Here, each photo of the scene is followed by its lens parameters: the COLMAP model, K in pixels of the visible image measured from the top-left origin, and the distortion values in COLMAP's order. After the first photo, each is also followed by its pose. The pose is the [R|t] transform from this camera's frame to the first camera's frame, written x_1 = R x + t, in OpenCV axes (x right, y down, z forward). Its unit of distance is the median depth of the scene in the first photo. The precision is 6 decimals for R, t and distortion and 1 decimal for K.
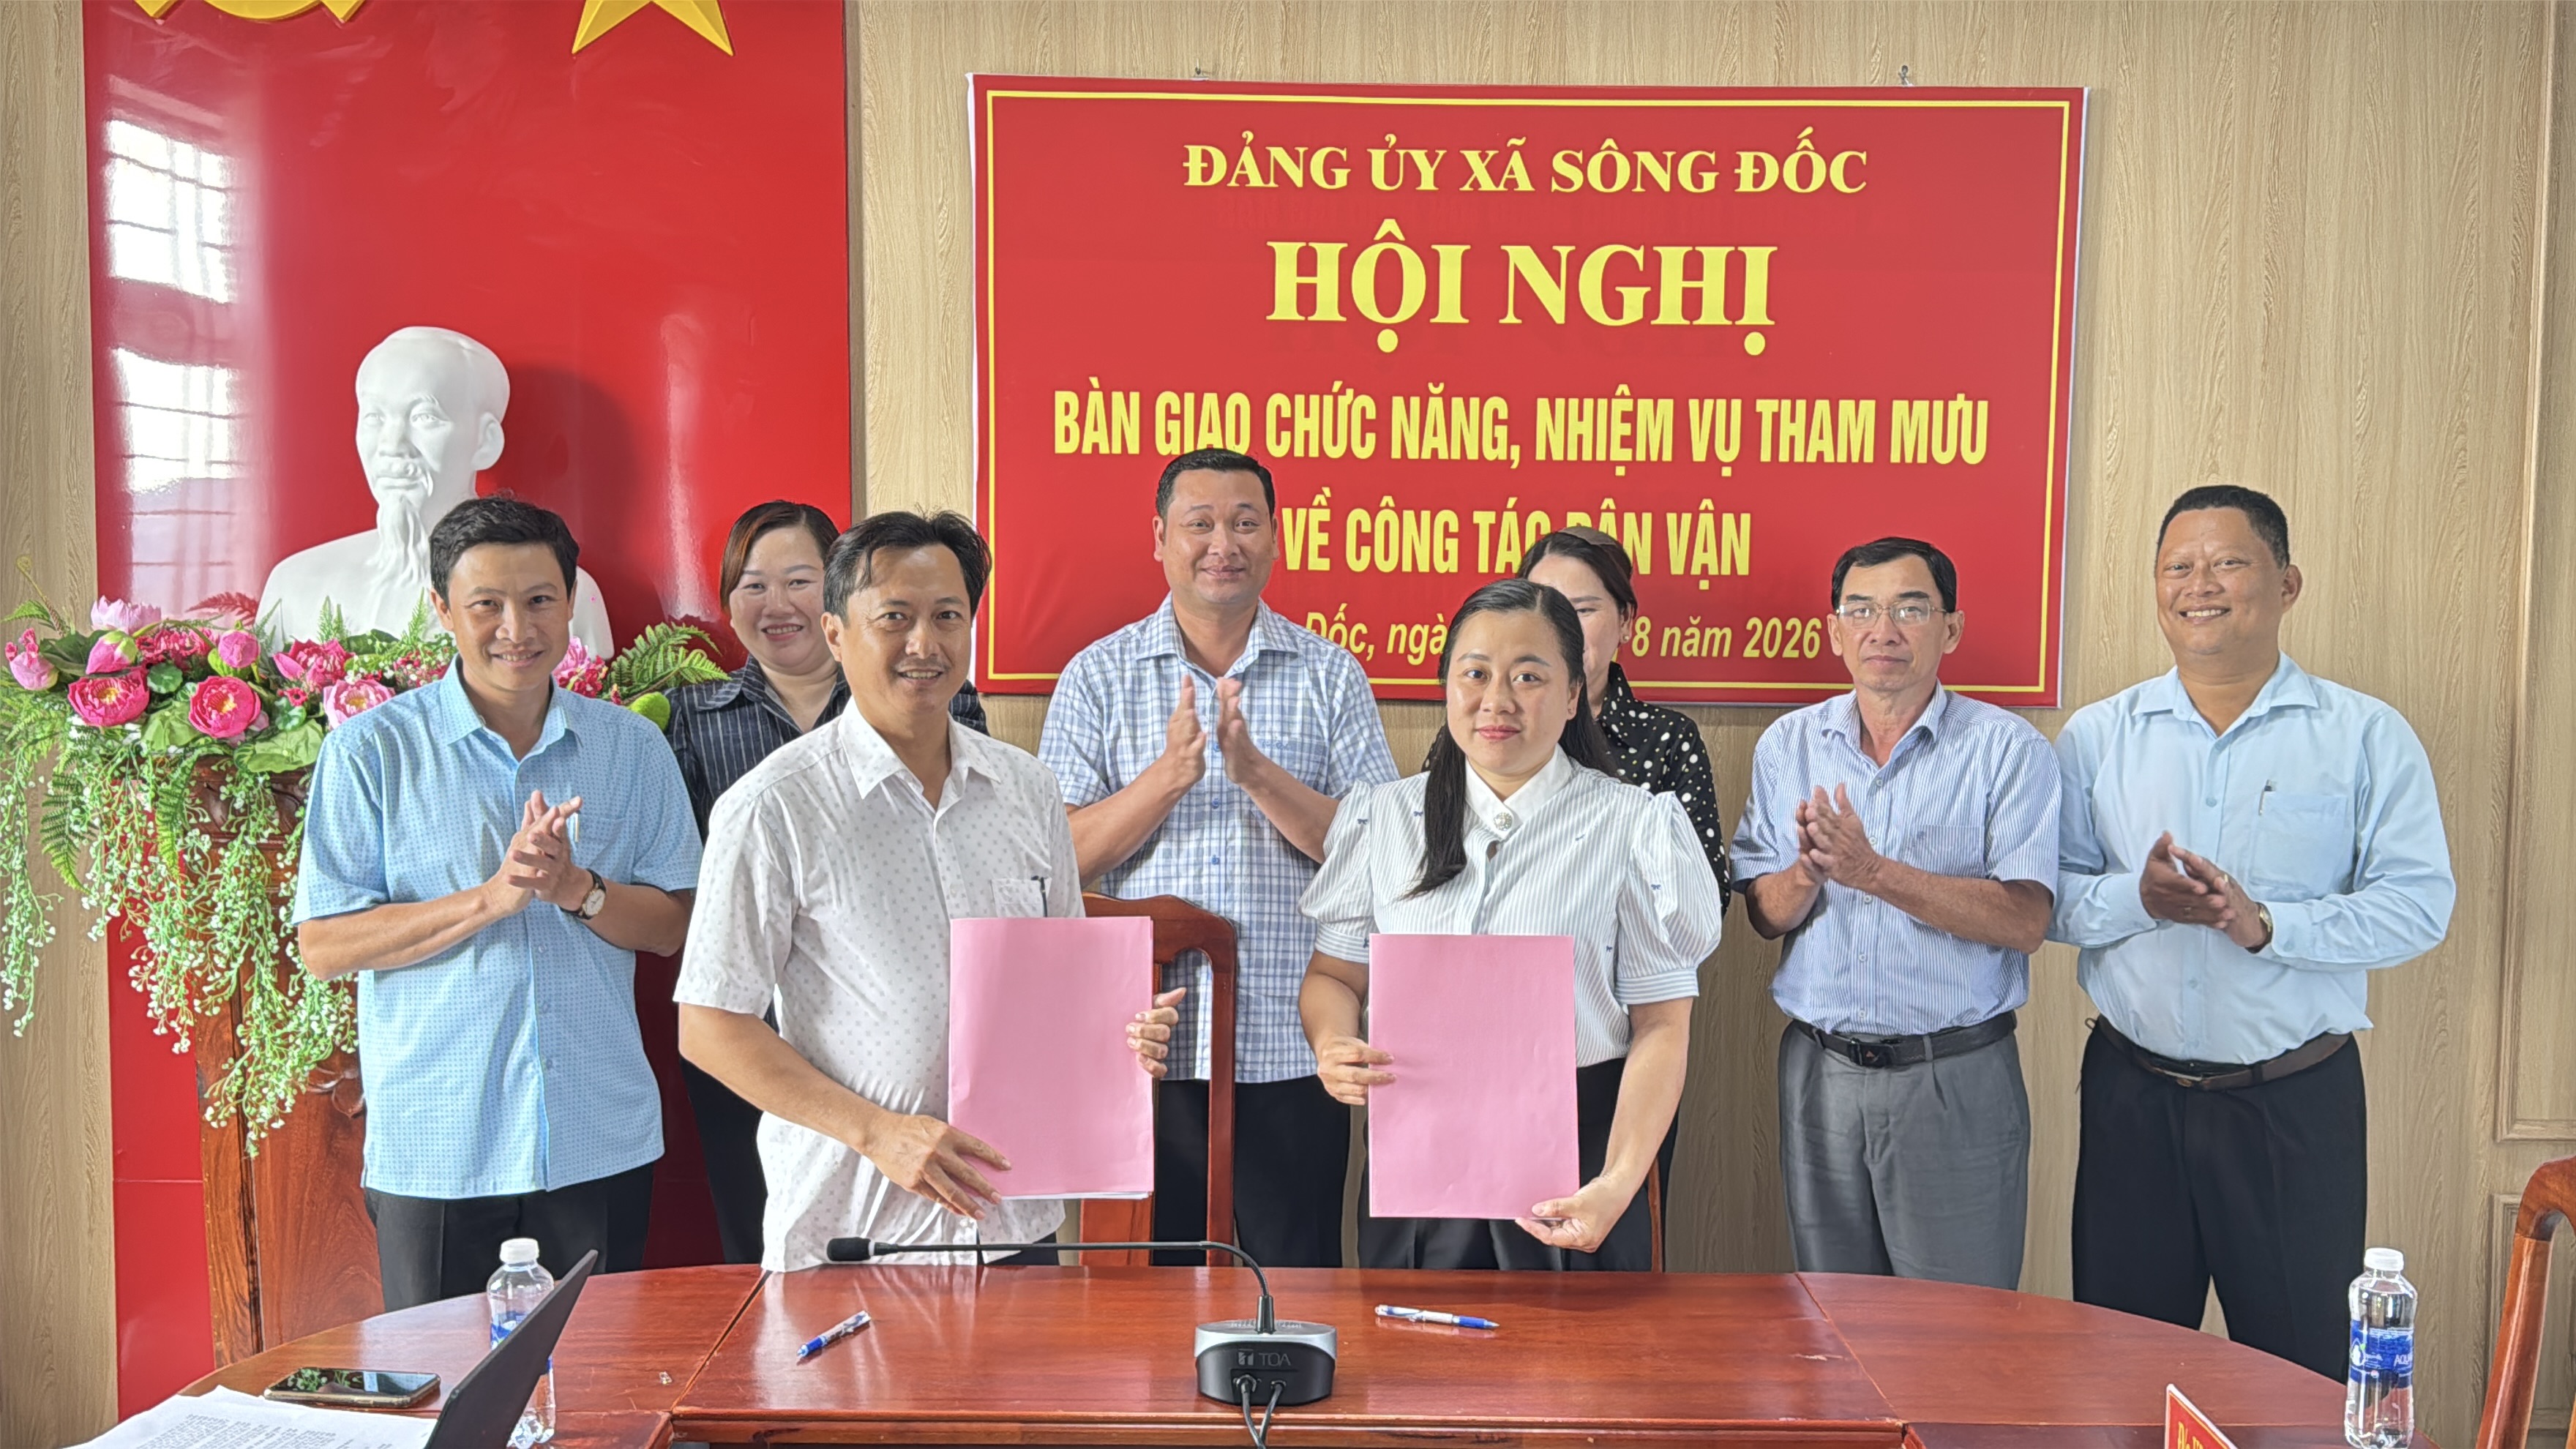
lens RADIAL K [[2709.4, 0, 1288.0], [0, 2709.4, 724.5], [0, 0, 1]] dist [0.218909, -0.388170]
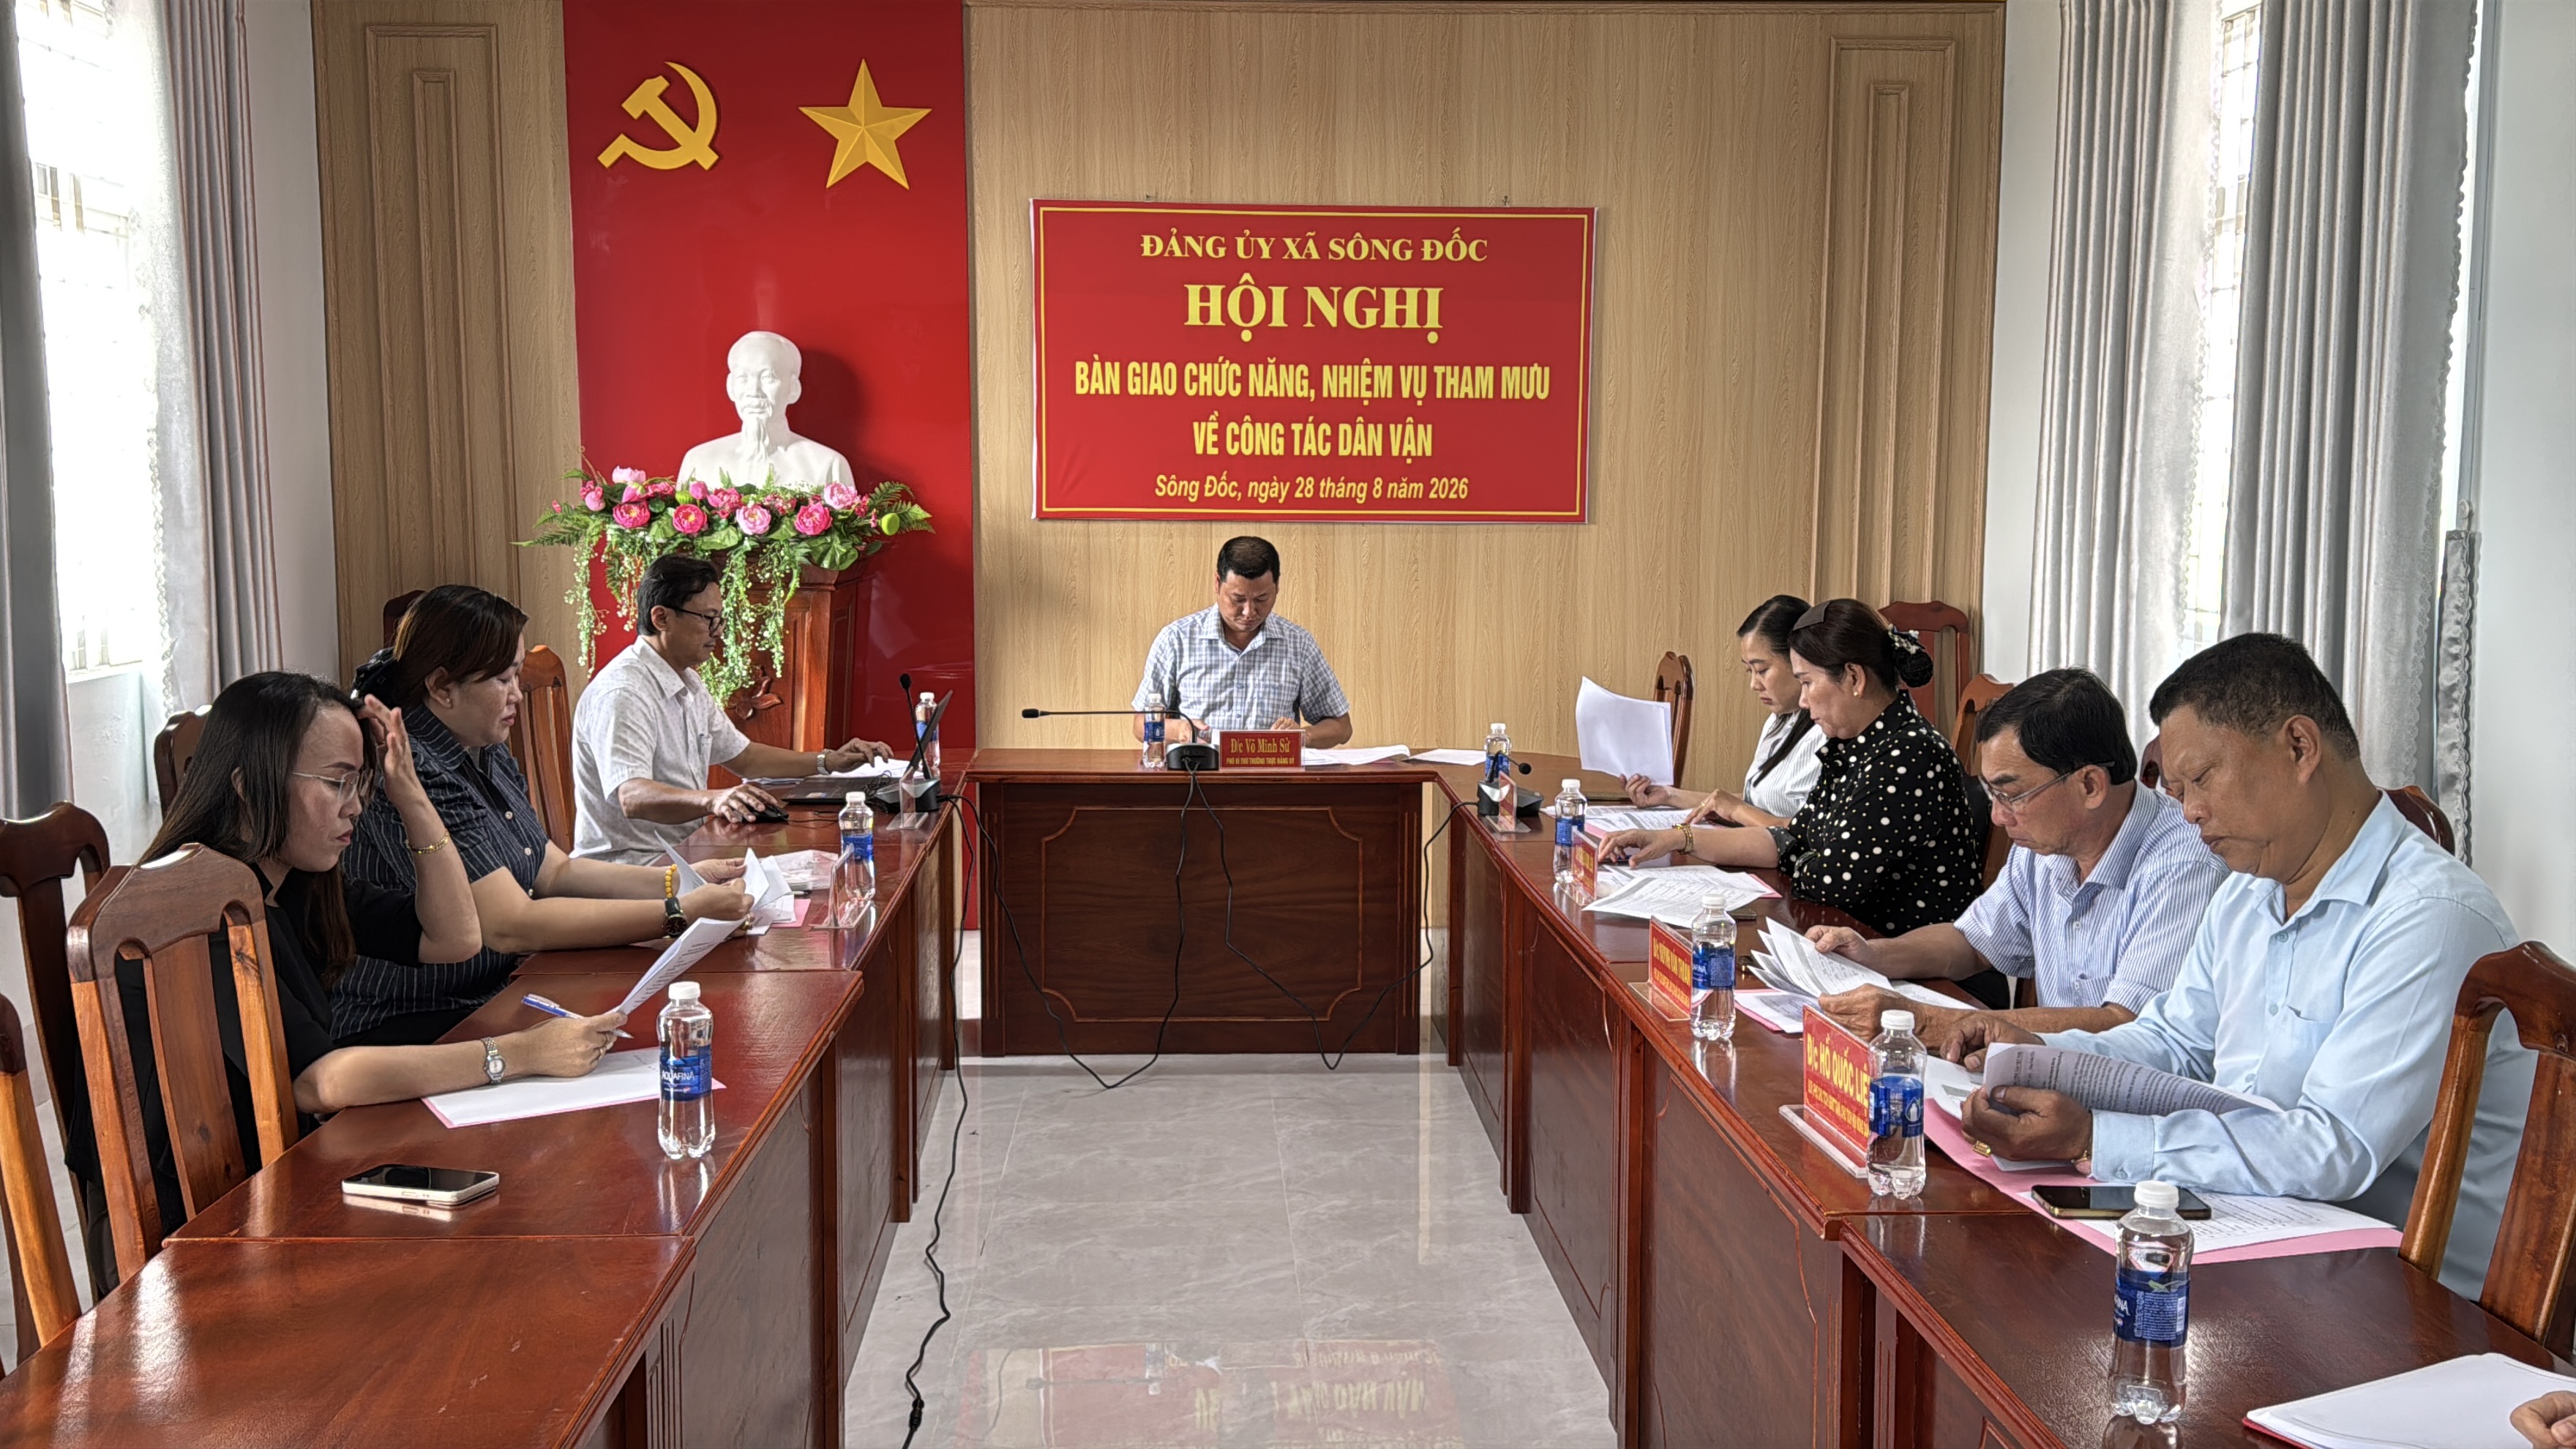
lens RADIAL K [[2555.5, 0, 1293.2], [0, 2555.5, 731.8], [0, 0, 1]] dist [0.203912, 0.000981]
pose [[0.999216, -0.008461, 0.038671, -0.003571], [0.006838, 0.999099, 0.041897, 0.066414], [-0.038991, -0.041600, 0.998373, -0.857591]]
